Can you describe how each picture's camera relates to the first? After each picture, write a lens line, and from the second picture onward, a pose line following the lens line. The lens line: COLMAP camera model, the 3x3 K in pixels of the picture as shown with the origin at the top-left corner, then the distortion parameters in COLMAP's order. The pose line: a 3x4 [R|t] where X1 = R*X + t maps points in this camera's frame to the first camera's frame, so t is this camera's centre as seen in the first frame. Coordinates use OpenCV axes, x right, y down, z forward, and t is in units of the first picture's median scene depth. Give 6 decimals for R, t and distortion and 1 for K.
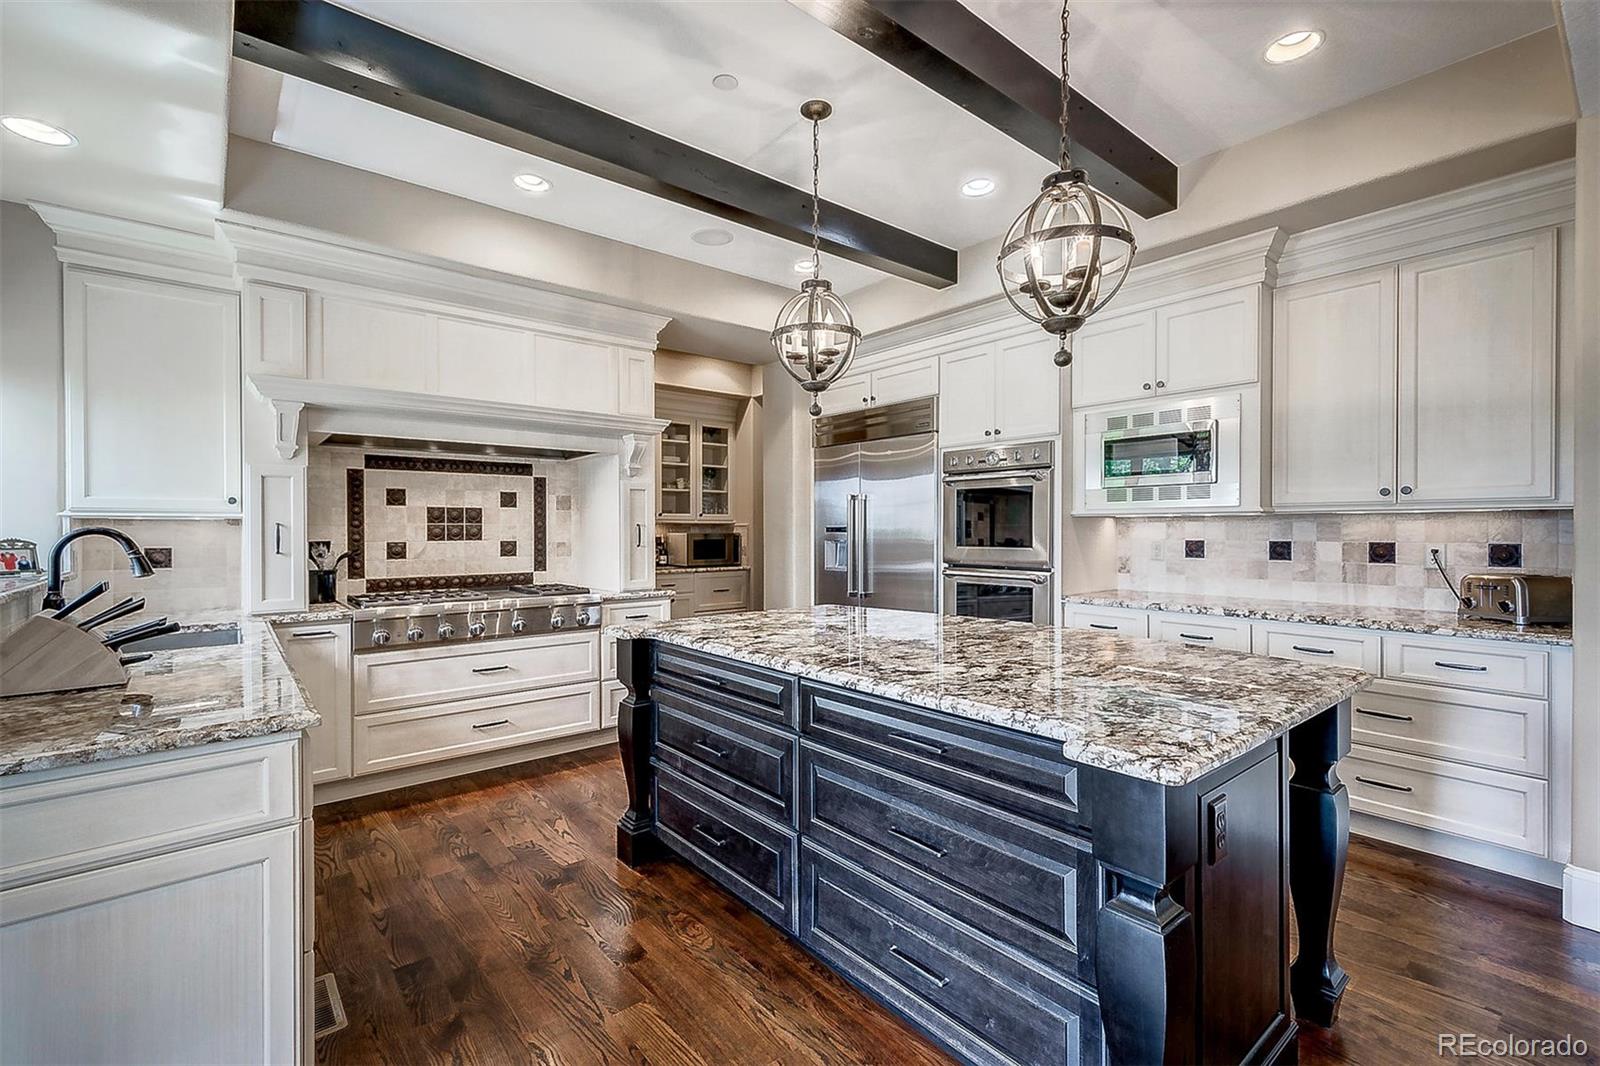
lens RADIAL K [[704.7, 0, 798.8], [0, 704.7, 523.9], [0, 0, 1]] dist [0.003562, 0.000374]
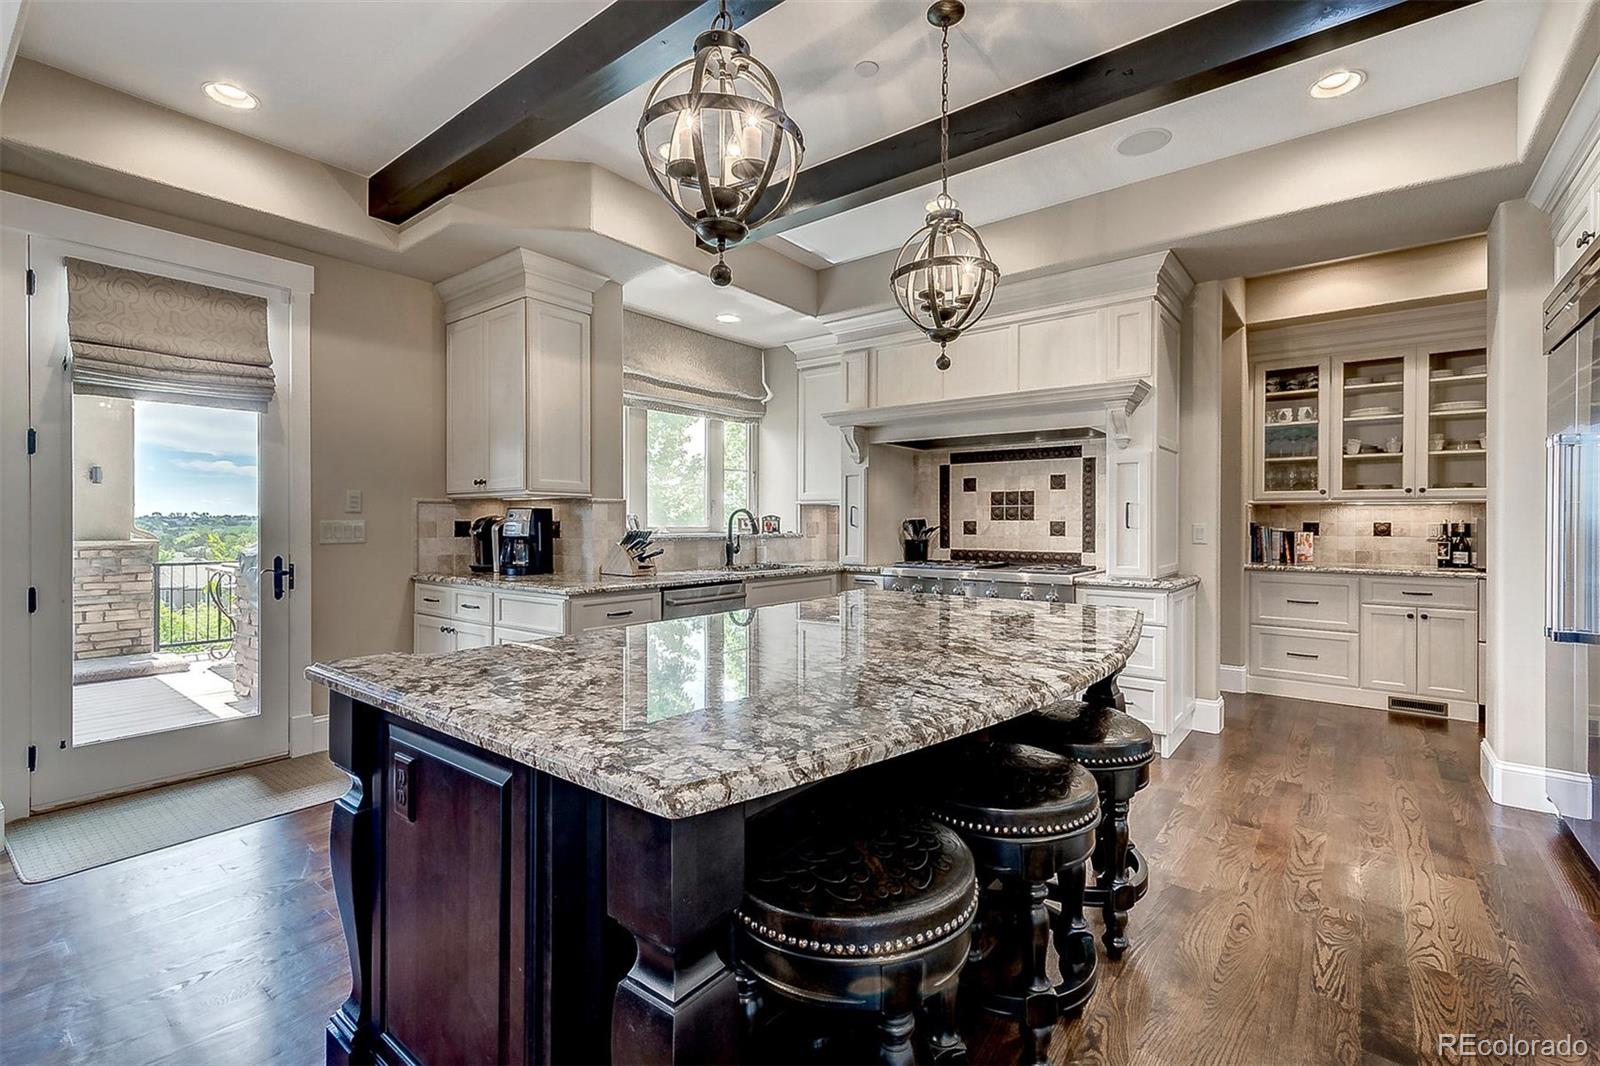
lens RADIAL K [[704.7, 0, 802.3], [0, 704.7, 535.9], [0, 0, 1]] dist [0.003562, 0.000374]
pose [[0.207892, 0.028361, -0.977741, 0.566422], [0.004860, 0.999537, 0.030026, 0.012979], [0.978140, -0.010994, 0.207658, 0.432577]]
